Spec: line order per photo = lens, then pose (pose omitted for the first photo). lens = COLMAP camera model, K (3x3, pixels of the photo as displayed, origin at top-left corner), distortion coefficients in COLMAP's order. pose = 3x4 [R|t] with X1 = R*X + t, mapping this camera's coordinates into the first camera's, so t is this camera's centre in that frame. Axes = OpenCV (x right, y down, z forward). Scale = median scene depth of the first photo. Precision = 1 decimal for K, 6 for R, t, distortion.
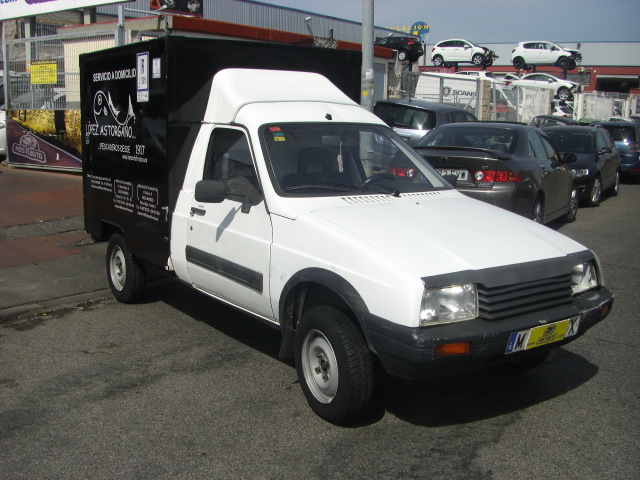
lens RADIAL K [[719.8, 0, 308.2], [0, 719.8, 259.6], [0, 0, 1]] dist [-0.145224, 0.000000]
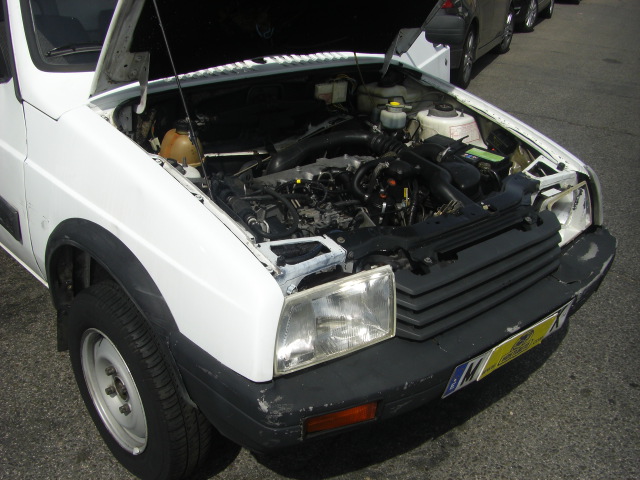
lens RADIAL K [[719.8, 0, 299.5], [0, 719.8, 243.8], [0, 0, 1]] dist [-0.145224, 0.000000]
pose [[0.994198, -0.018907, 0.105892, 0.096852], [-0.007153, 0.970632, 0.240462, -0.087965], [-0.107329, -0.239824, 0.964865, 0.435213]]
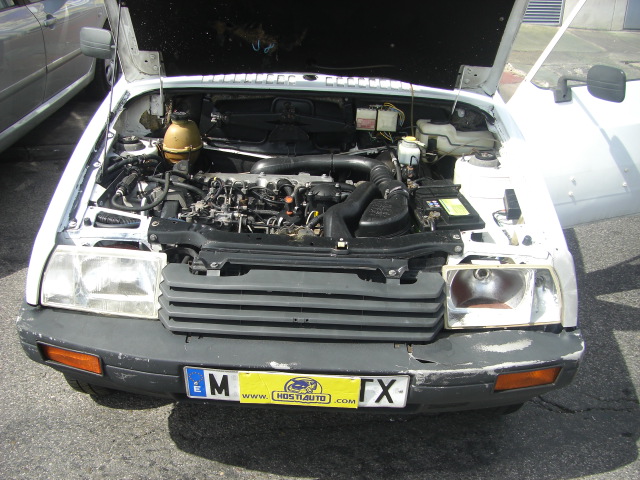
lens RADIAL K [[719.8, 0, 294.6], [0, 719.8, 249.3], [0, 0, 1]] dist [-0.145224, 0.000000]
pose [[0.803415, 0.256976, -0.537111, 0.505811], [-0.137343, 0.957727, 0.252778, -0.105712], [0.579363, -0.129318, 0.804745, 0.510280]]
